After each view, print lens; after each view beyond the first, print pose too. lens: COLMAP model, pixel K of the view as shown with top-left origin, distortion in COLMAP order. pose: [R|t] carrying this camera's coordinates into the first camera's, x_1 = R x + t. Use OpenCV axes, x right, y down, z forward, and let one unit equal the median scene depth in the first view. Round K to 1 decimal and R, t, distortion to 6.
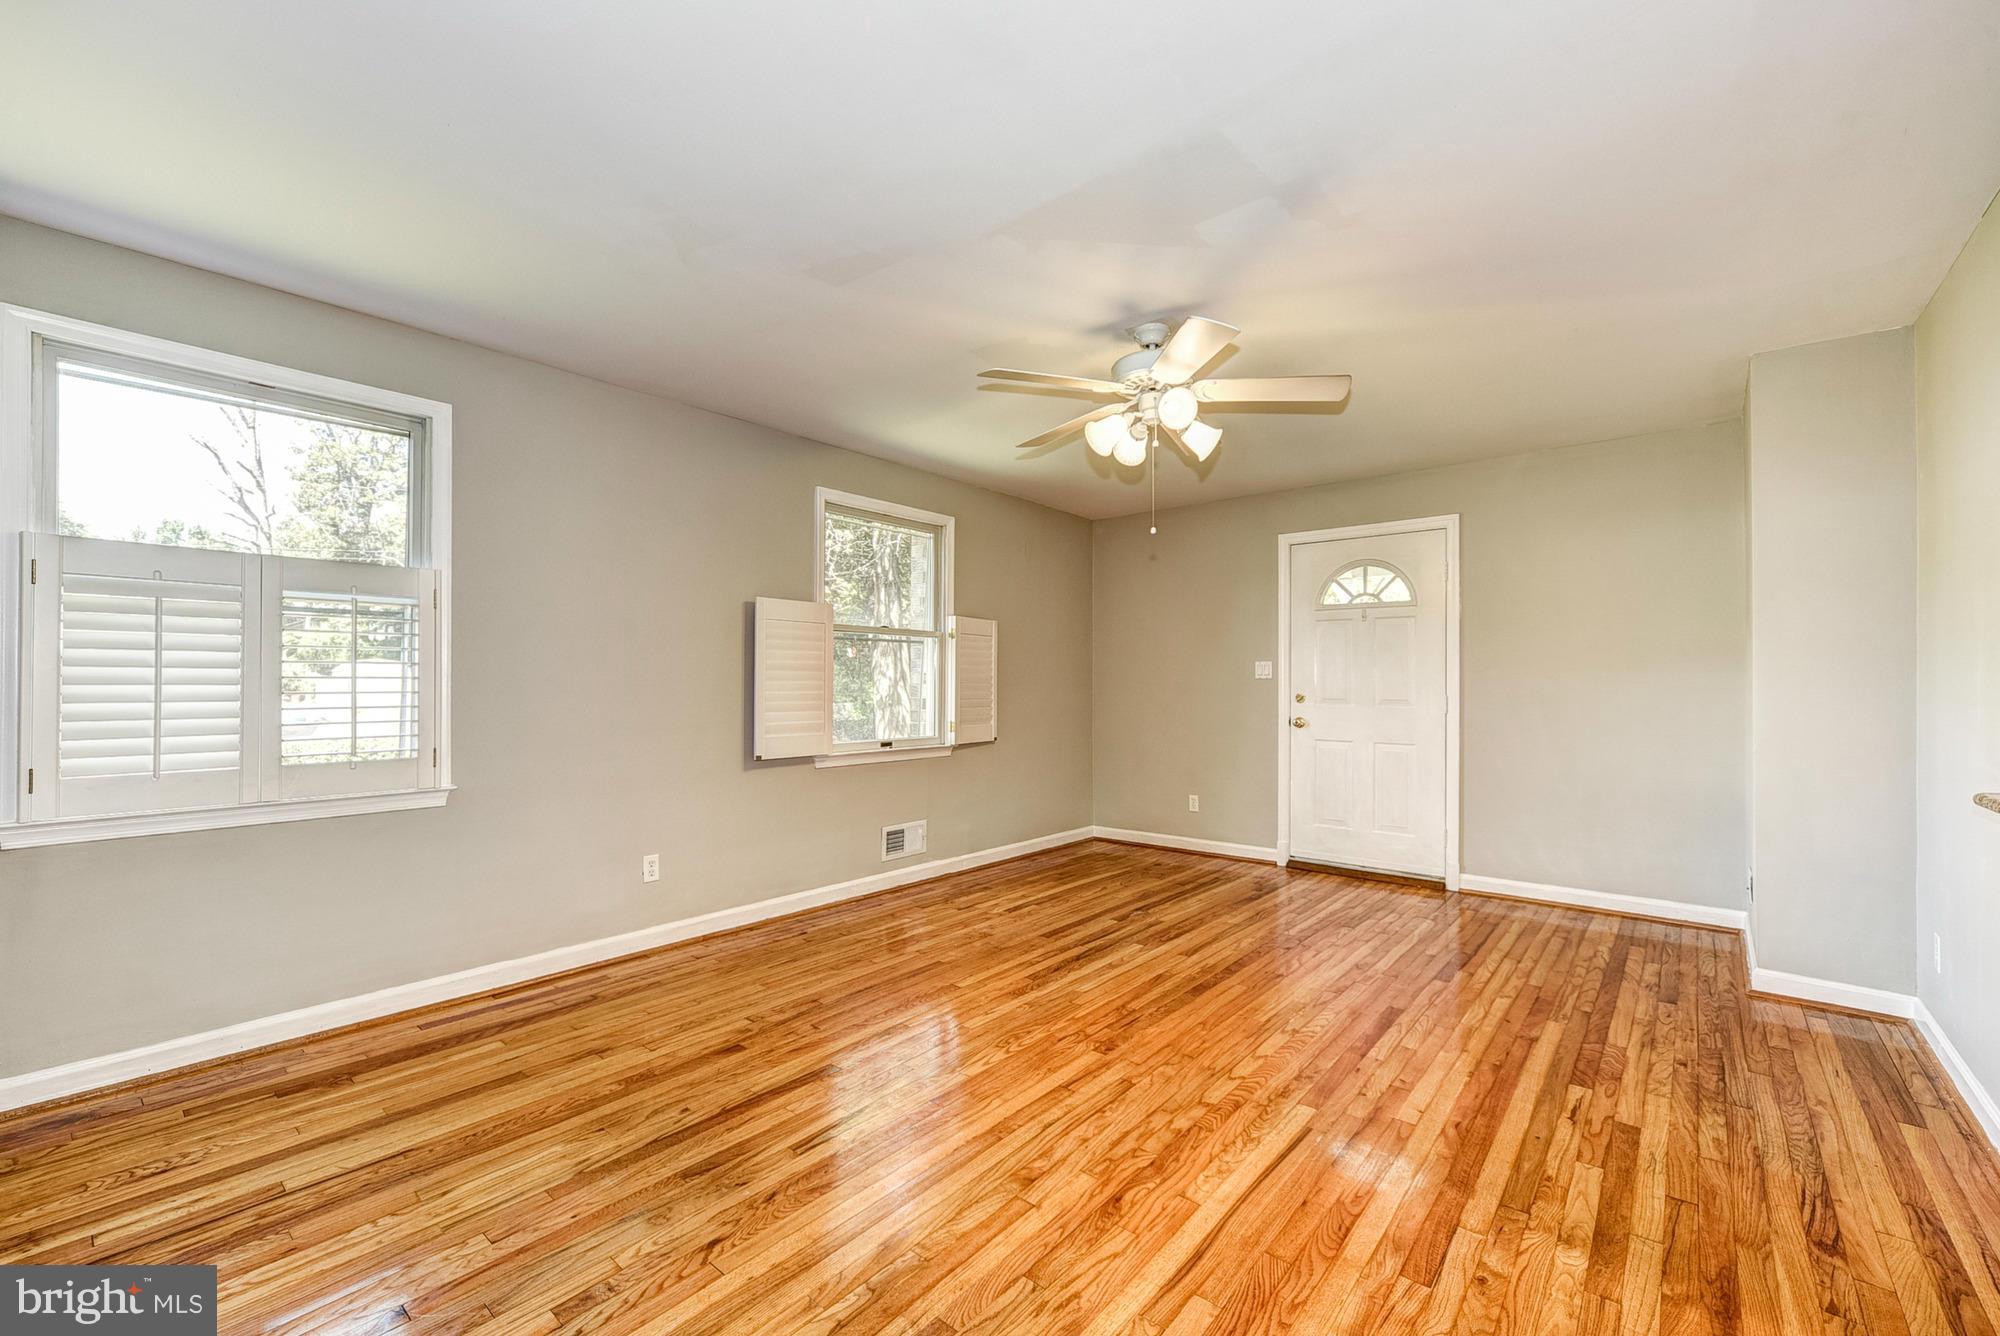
lens RADIAL K [[811.4, 0, 992.9], [0, 811.4, 682.1], [0, 0, 1]] dist [0.002266, 0.000577]
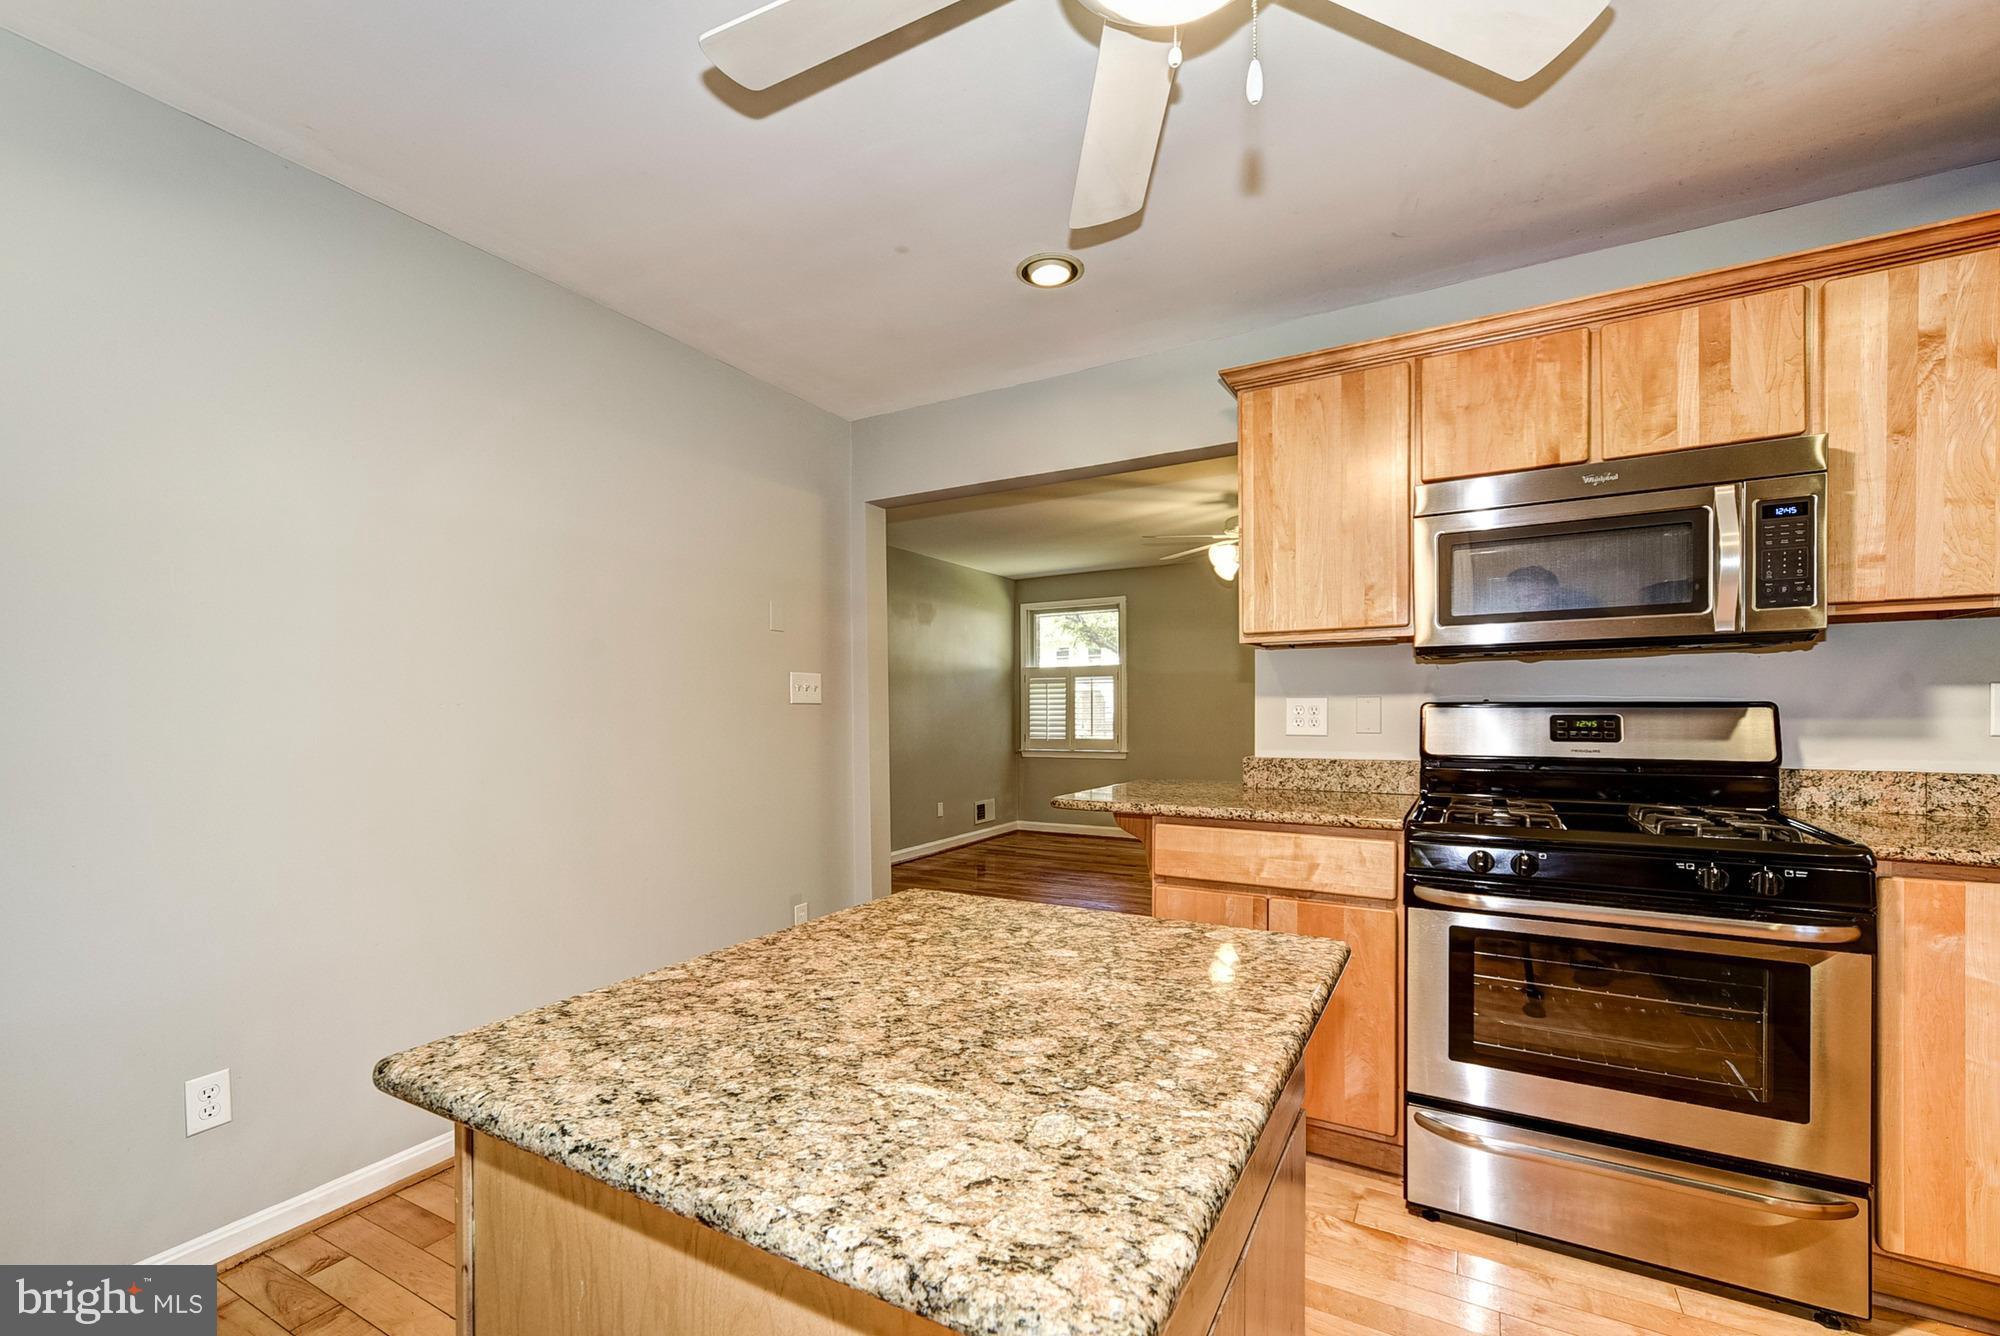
lens RADIAL K [[822.6, 0, 992.4], [0, 822.6, 724.8], [0, 0, 1]] dist [0.000883, 0.000000]
pose [[0.200845, 0.015098, -0.979507, 1.564479], [0.012089, 0.999767, 0.017889, -0.002034], [0.979548, -0.015434, 0.200616, 0.121542]]
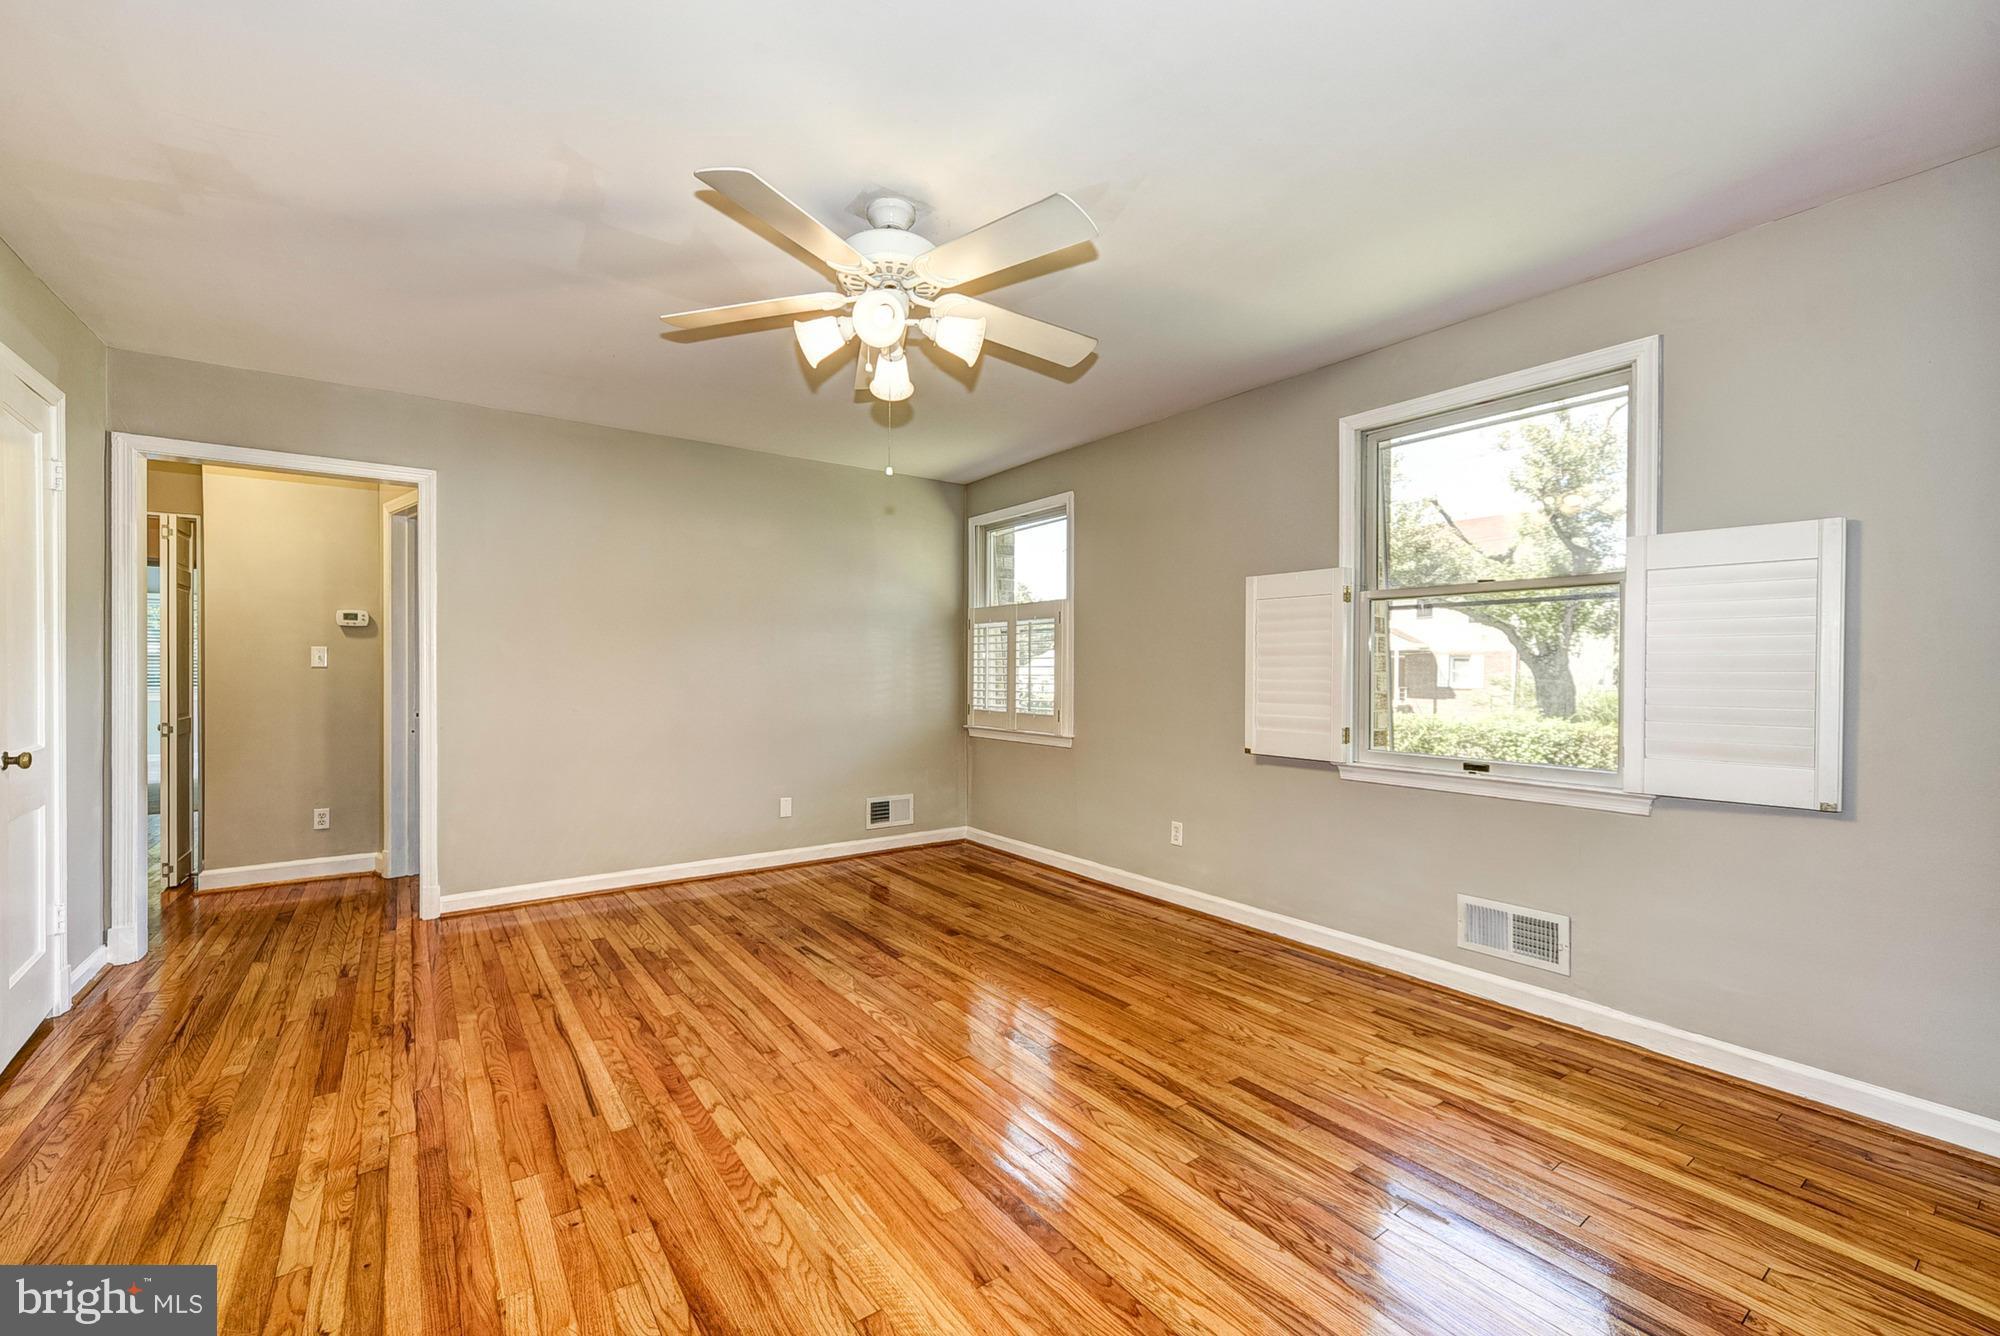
lens RADIAL K [[802.8, 0, 991.6], [0, 802.8, 673.4], [0, 0, 1]] dist [0.001626, 0.000553]
pose [[-0.226292, 0.002448, -0.974057, 0.817550], [-0.001211, 0.999995, 0.002794, 0.002905], [0.974059, 0.001812, -0.226288, 1.119003]]
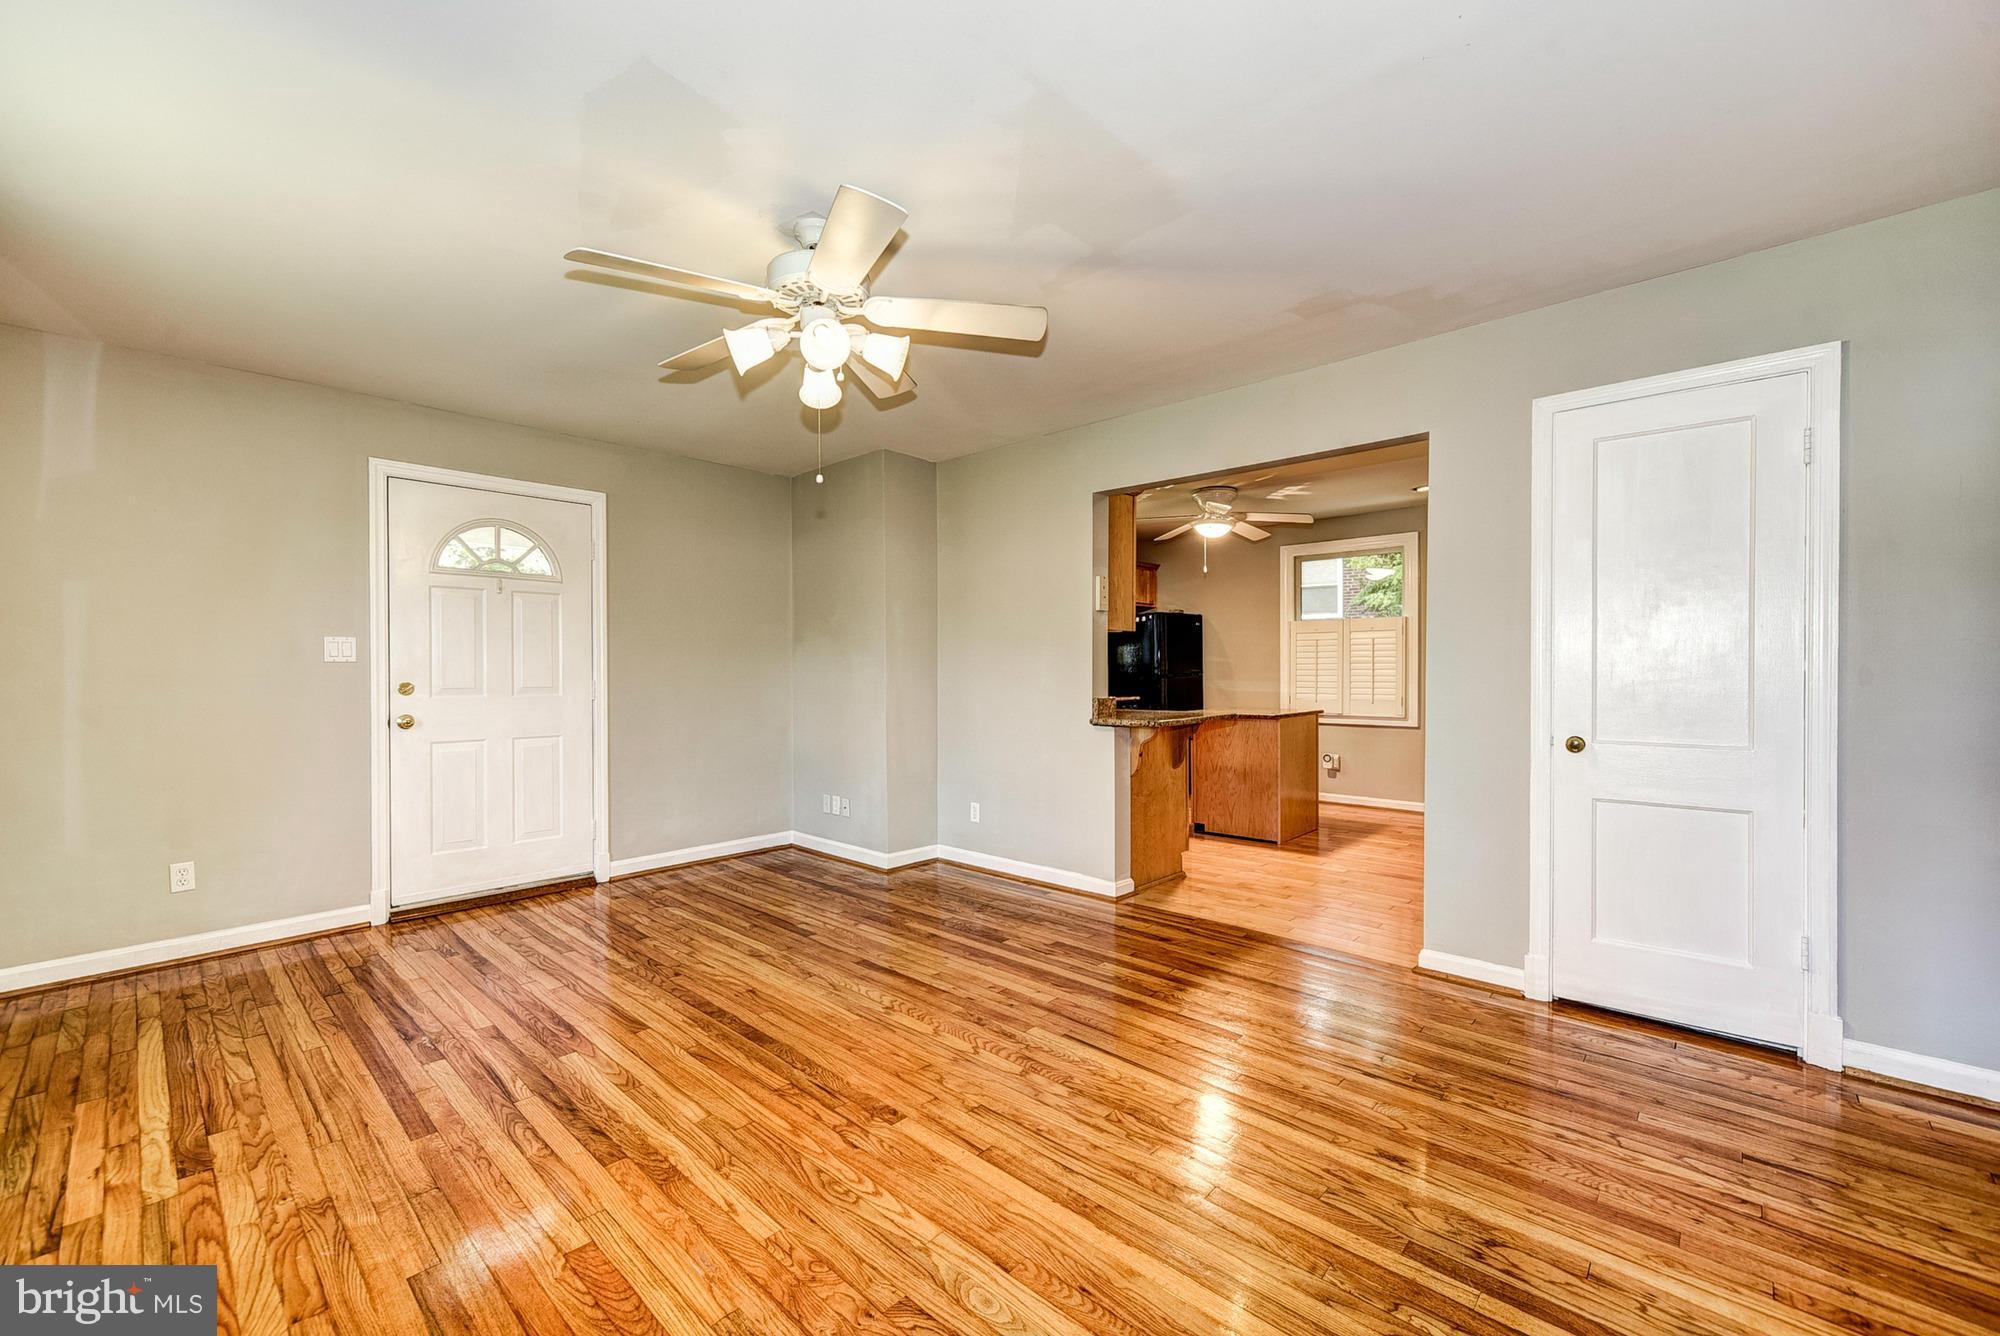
lens RADIAL K [[811.4, 0, 992.9], [0, 811.4, 682.1], [0, 0, 1]] dist [0.002266, 0.000577]
pose [[0.037626, -0.016825, 0.999150, -0.538484], [0.000055, 0.999858, 0.016835, 0.001998], [-0.999292, -0.000578, 0.037622, 0.701268]]
